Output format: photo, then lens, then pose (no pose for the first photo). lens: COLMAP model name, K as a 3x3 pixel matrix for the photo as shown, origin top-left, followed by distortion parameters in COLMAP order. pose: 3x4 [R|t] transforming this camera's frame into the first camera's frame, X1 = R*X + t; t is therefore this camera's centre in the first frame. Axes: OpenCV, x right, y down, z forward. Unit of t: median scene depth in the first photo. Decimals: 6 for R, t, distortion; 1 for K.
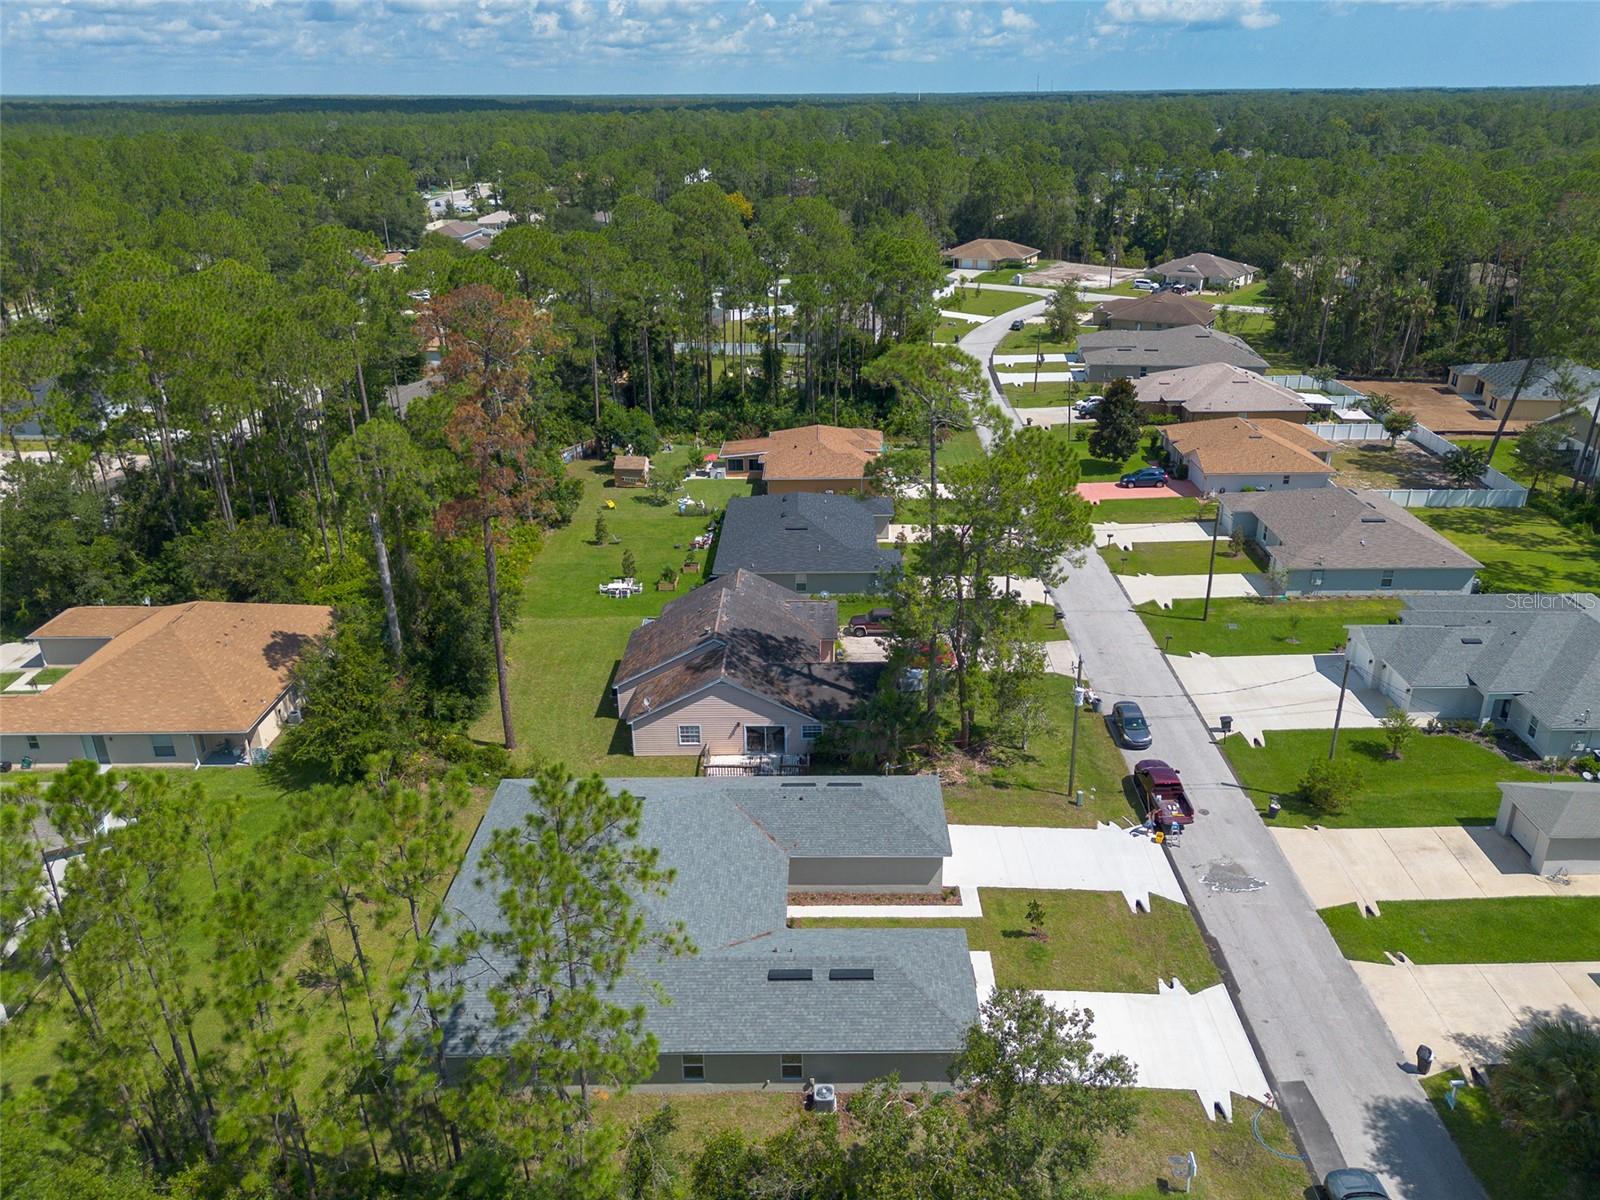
lens RADIAL K [[1173.6, 0, 820.4], [0, 1173.6, 603.0], [0, 0, 1]] dist [0.050024, -0.037422]
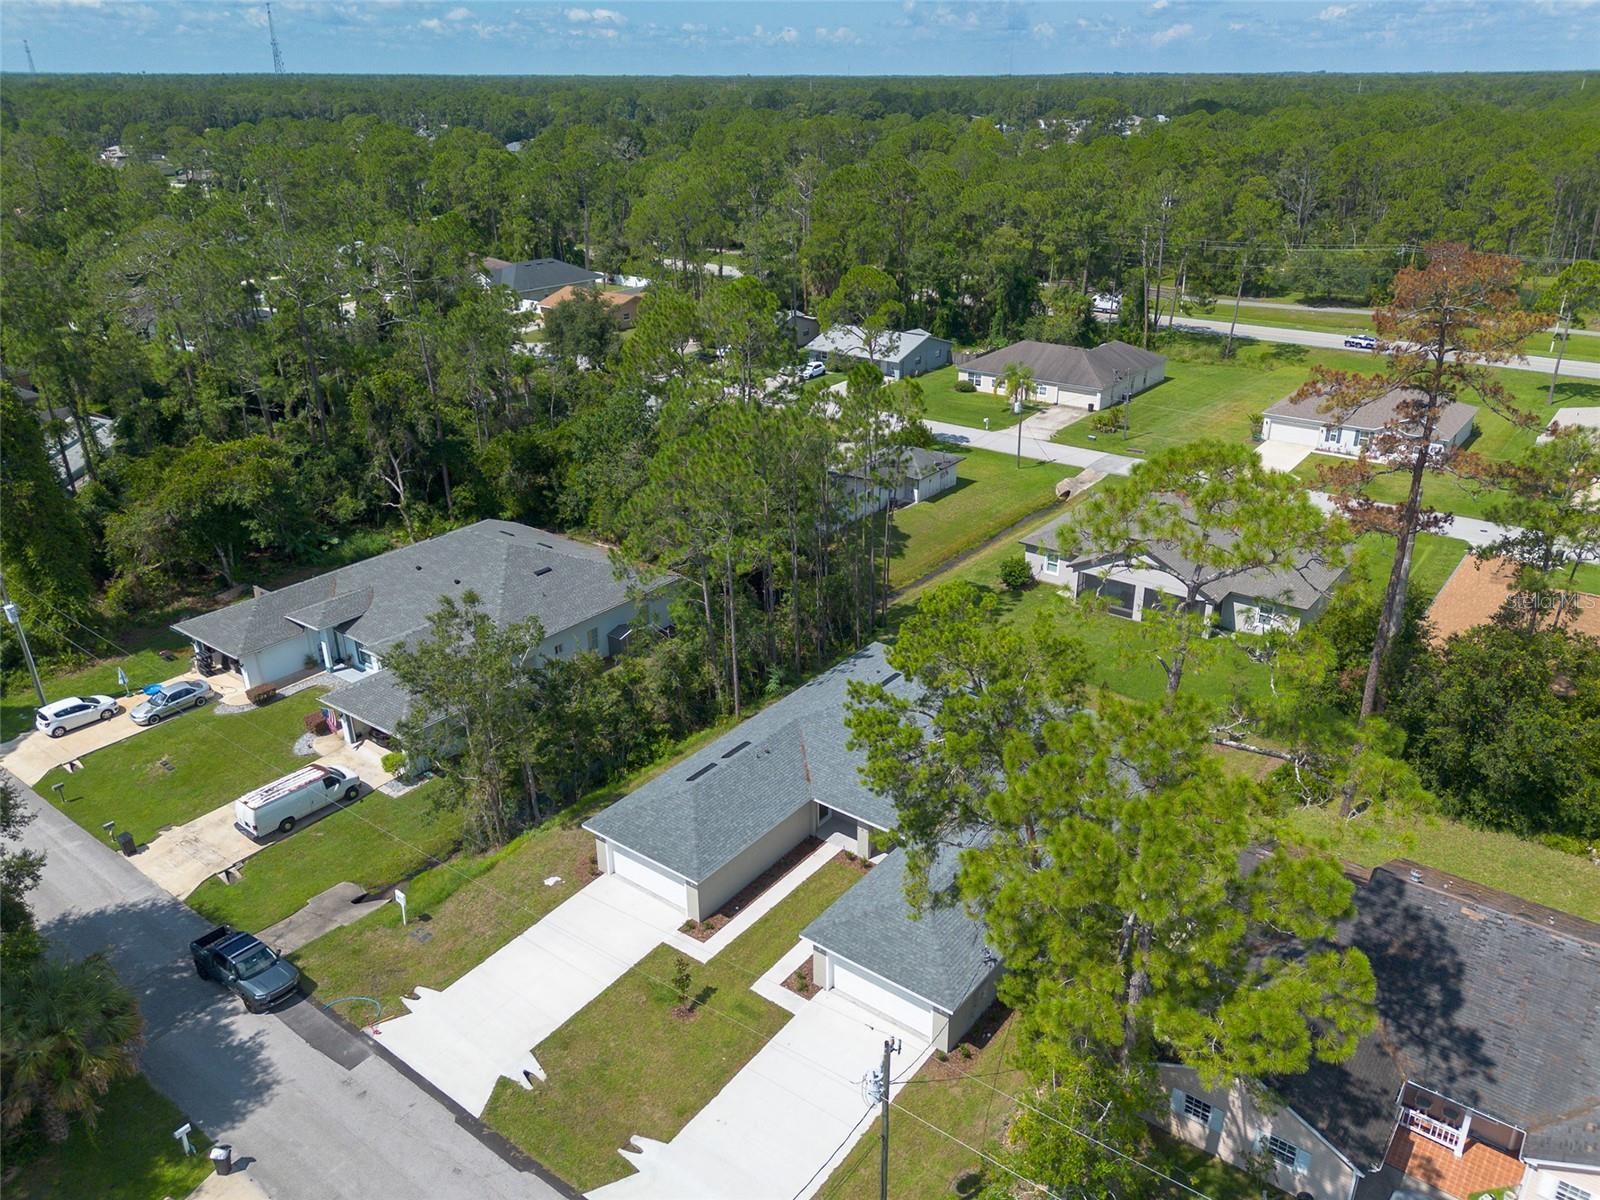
lens RADIAL K [[1173.6, 0, 820.4], [0, 1173.6, 603.0], [0, 0, 1]] dist [0.050024, -0.037422]
pose [[-0.601206, 0.334474, -0.725726, 0.552496], [-0.309631, 0.739732, 0.597433, -0.398414], [0.736669, 0.583887, -0.341167, 1.032272]]
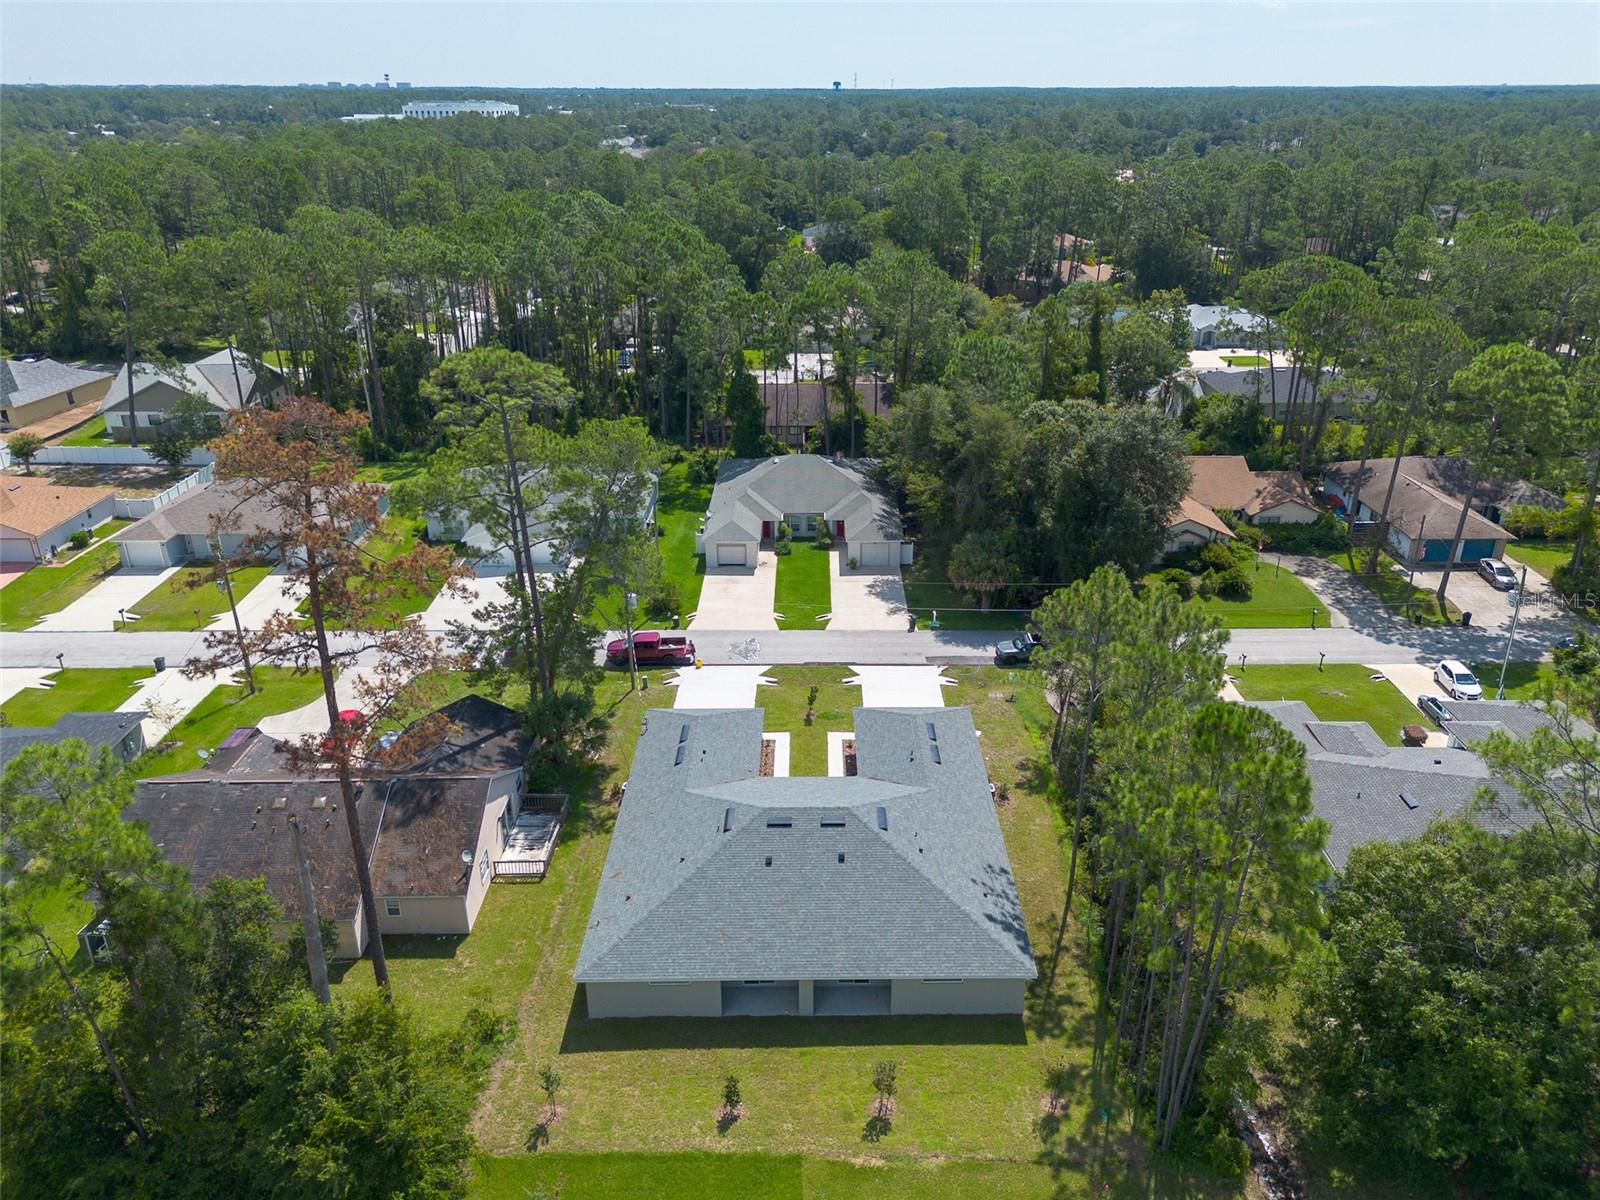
lens RADIAL K [[1173.6, 0, 820.4], [0, 1173.6, 603.0], [0, 0, 1]] dist [0.050024, -0.037422]
pose [[-0.005149, -0.394258, 0.918986, -0.894481], [0.397922, 0.842296, 0.363586, -0.281148], [-0.917405, 0.367556, 0.152547, 0.636343]]
